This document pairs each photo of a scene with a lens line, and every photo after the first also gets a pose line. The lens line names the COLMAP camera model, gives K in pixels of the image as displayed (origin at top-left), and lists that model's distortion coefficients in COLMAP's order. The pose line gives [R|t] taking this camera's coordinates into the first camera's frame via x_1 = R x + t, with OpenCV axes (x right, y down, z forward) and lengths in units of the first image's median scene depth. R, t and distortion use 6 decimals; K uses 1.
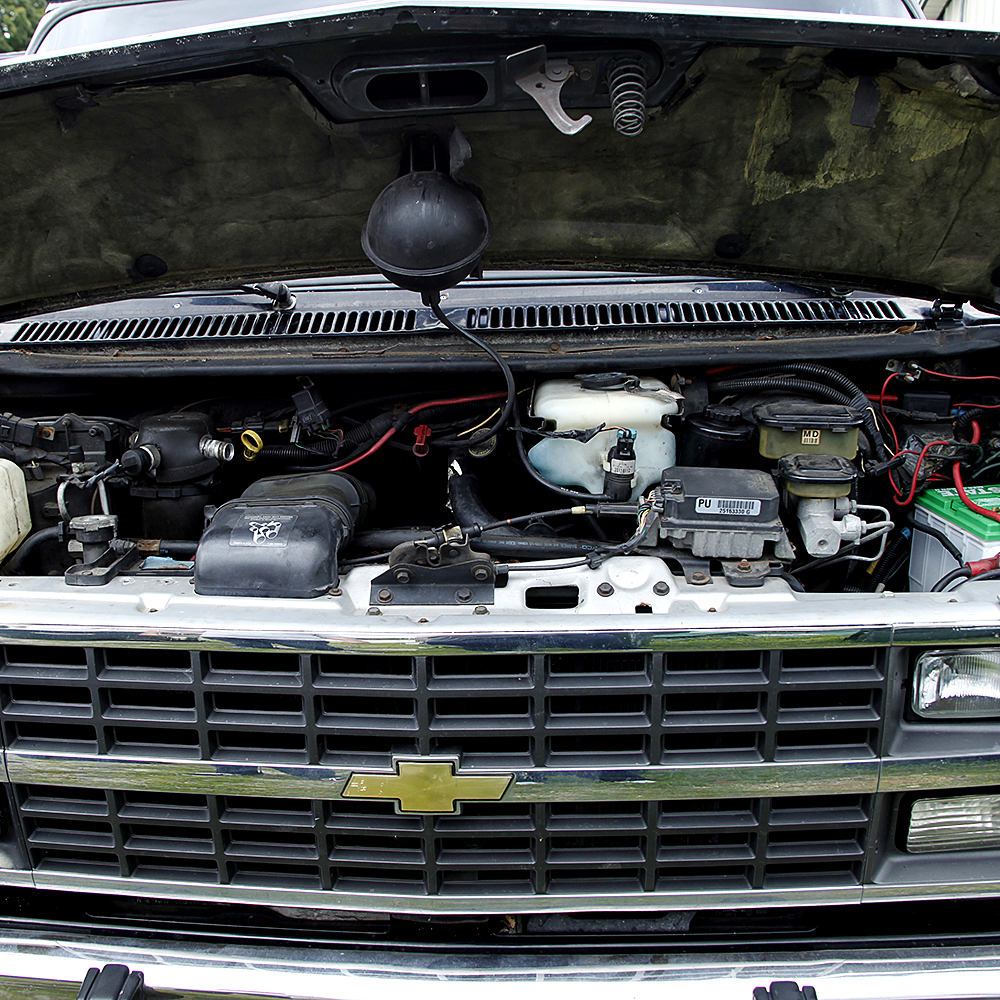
lens RADIAL K [[1165.8, 0, 457.9], [0, 1165.8, 489.6], [0, 0, 1]] dist [-0.127212, 0.000000]
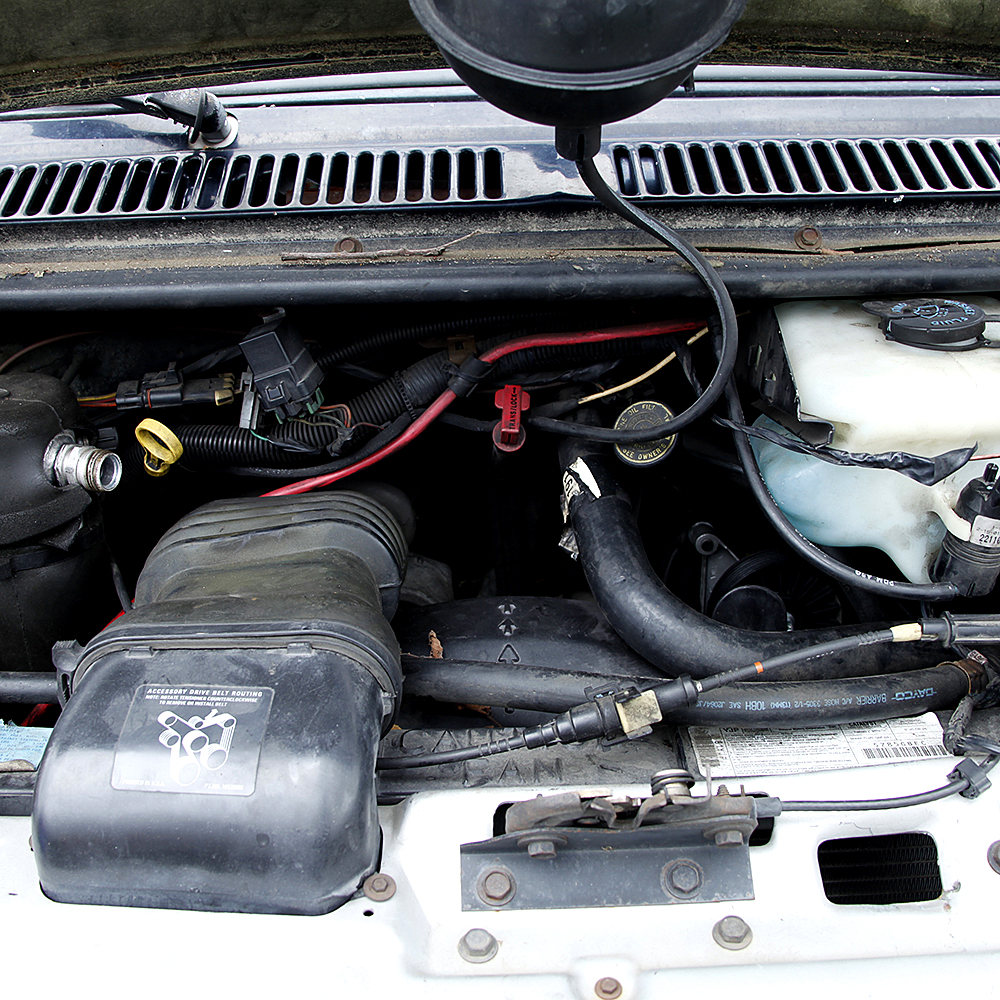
lens RADIAL K [[1165.8, 0, 505.7], [0, 1165.8, 506.7], [0, 0, 1]] dist [-0.127212, 0.000000]
pose [[0.996340, -0.028962, 0.080425, -0.079159], [0.012395, 0.979861, 0.199298, -0.111762], [-0.084577, -0.197571, 0.976633, 0.551110]]
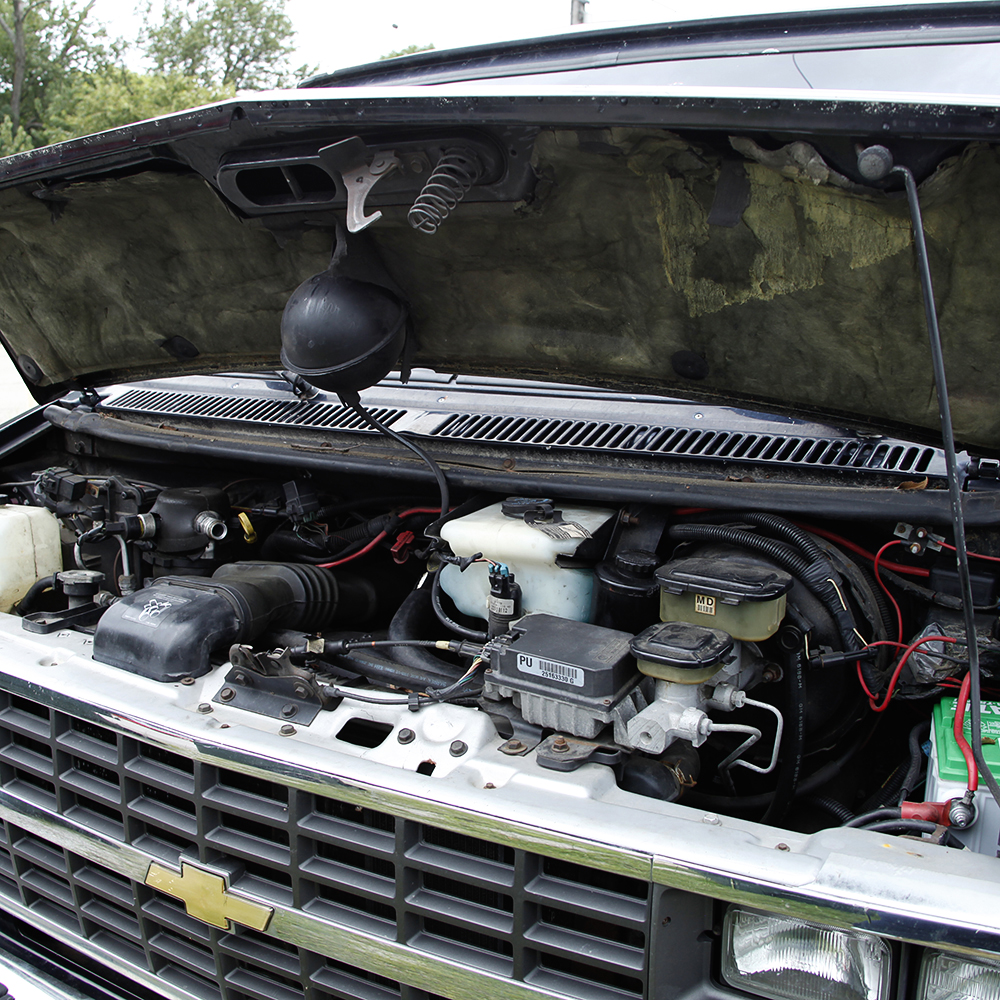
lens RADIAL K [[1165.8, 0, 502.8], [0, 1165.8, 495.9], [0, 0, 1]] dist [-0.127212, 0.000000]
pose [[0.893371, 0.117854, -0.433587, 0.485595], [-0.147168, 0.988508, -0.034538, -0.066794], [0.424534, 0.094665, 0.900450, 0.184961]]
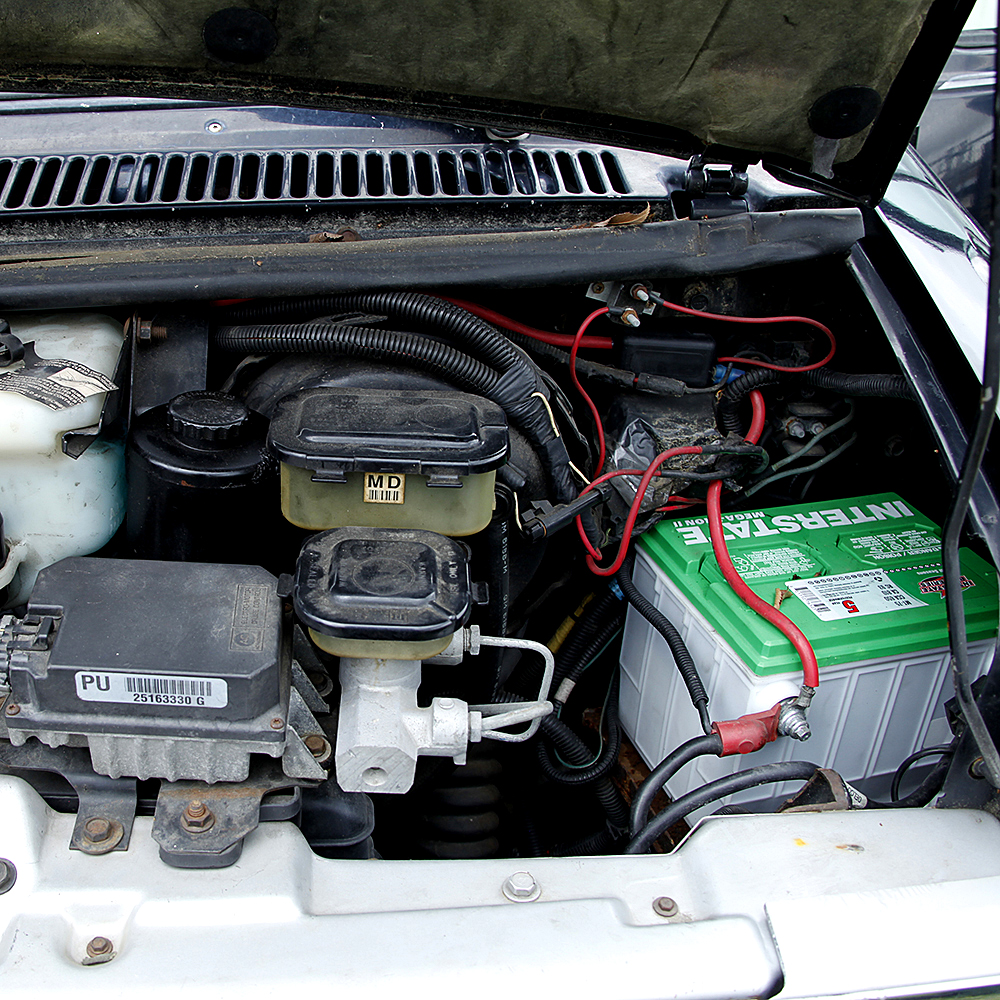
lens RADIAL K [[1165.8, 0, 354.5], [0, 1165.8, 493.4], [0, 0, 1]] dist [-0.127212, 0.000000]
pose [[0.996301, -0.011007, 0.085224, 0.238254], [-0.005566, 0.981415, 0.191818, -0.120331], [-0.085752, -0.191583, 0.977723, 0.519674]]
